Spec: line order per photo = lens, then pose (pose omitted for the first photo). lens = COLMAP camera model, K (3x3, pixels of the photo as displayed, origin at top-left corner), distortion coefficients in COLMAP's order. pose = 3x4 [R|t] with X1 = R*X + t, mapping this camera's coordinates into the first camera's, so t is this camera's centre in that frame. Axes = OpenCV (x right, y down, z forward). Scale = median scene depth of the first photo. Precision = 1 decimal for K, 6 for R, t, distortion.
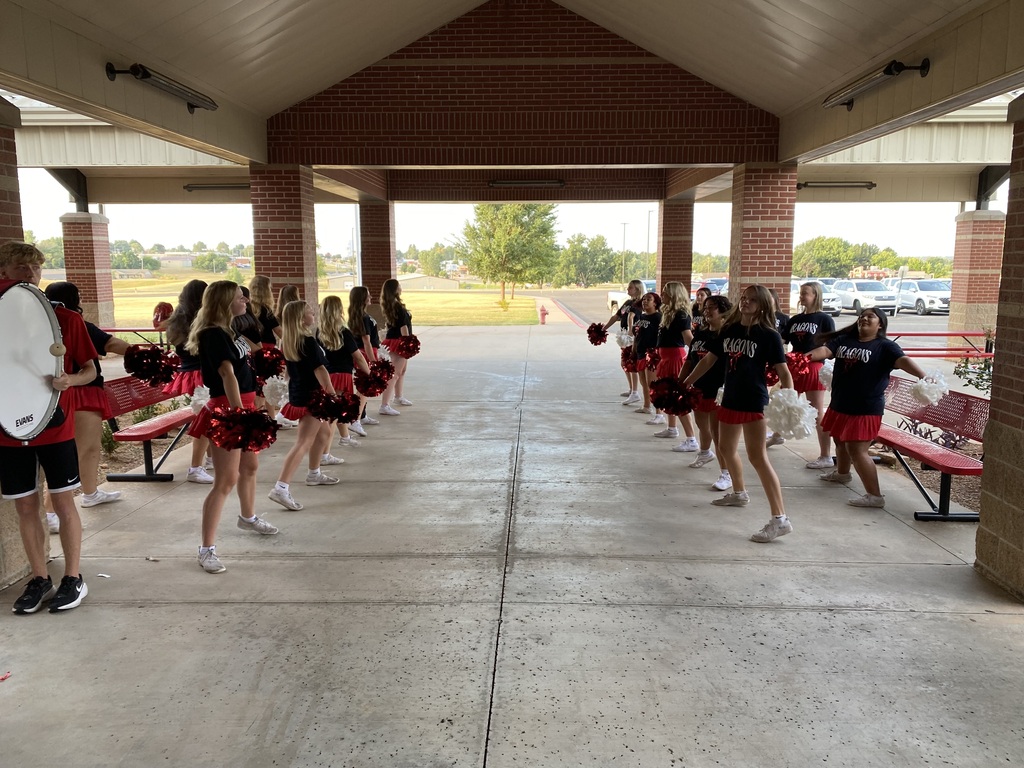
lens RADIAL K [[780.4, 0, 510.8], [0, 780.4, 374.7], [0, 0, 1]] dist [0.056924, -0.053161]
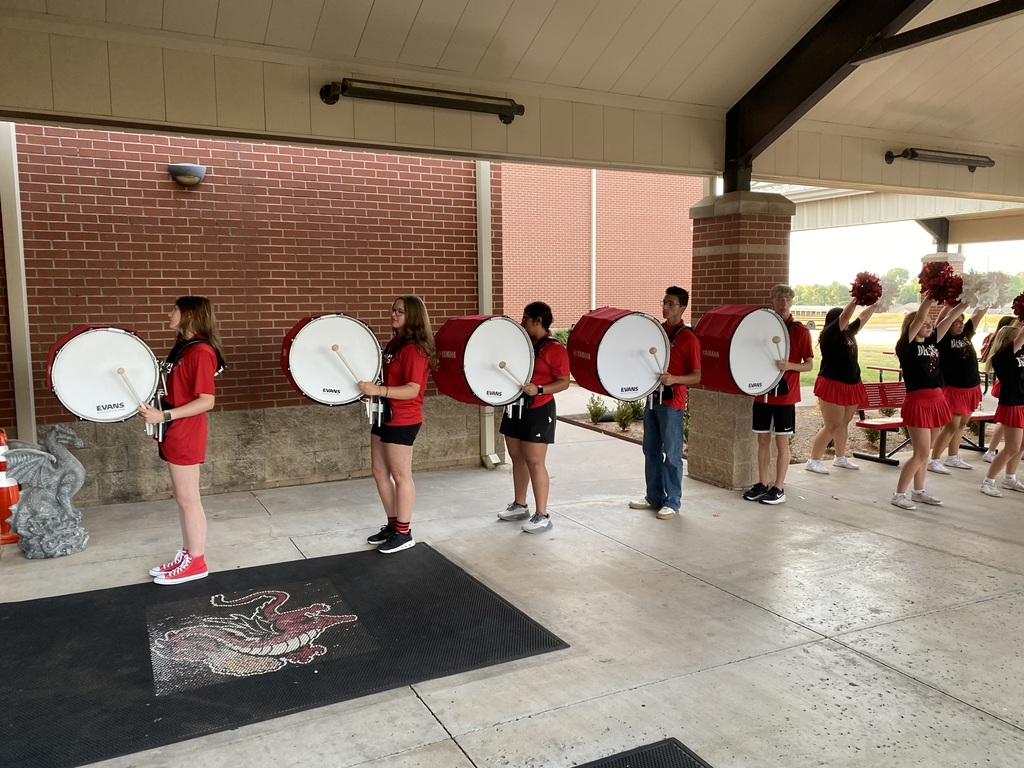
lens RADIAL K [[780.4, 0, 510.8], [0, 780.4, 374.7], [0, 0, 1]] dist [0.056924, -0.053161]
pose [[0.483977, 0.087112, -0.870734, 0.425912], [-0.133020, 0.990793, 0.025188, 0.046208], [0.864911, 0.103635, 0.491109, -0.211612]]
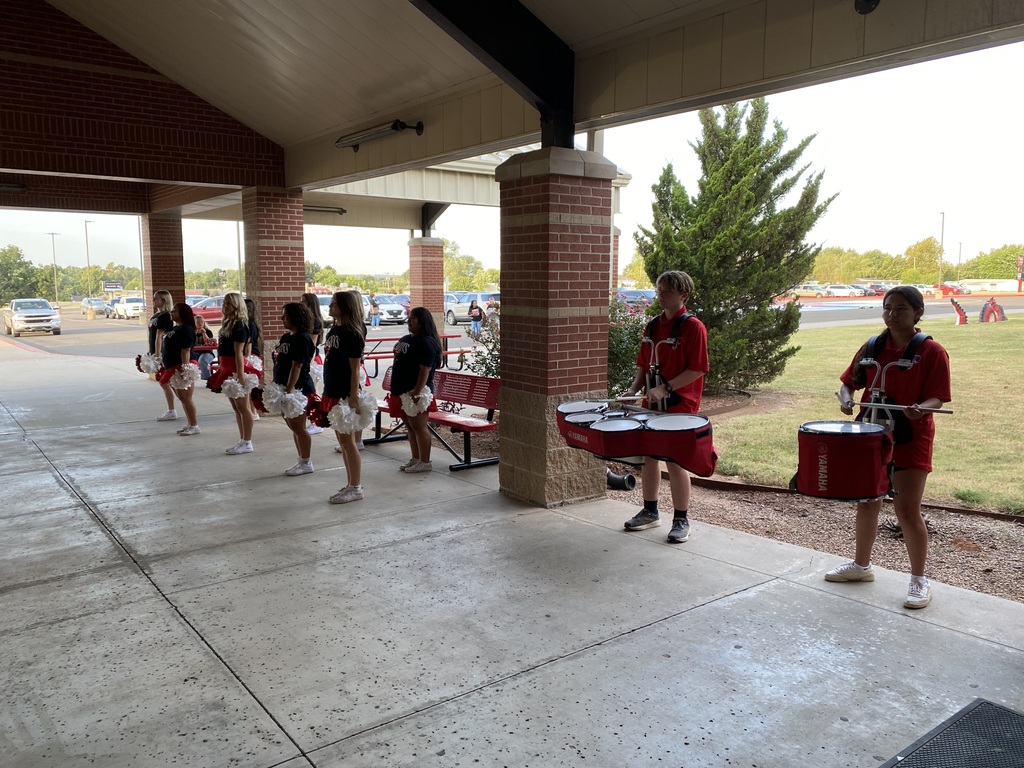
lens RADIAL K [[780.4, 0, 510.8], [0, 780.4, 374.7], [0, 0, 1]] dist [0.056924, -0.053161]
pose [[0.785762, -0.077690, 0.613631, -0.200472], [0.091510, 0.995764, 0.008892, 0.020906], [-0.611723, 0.049167, 0.789543, -0.101417]]
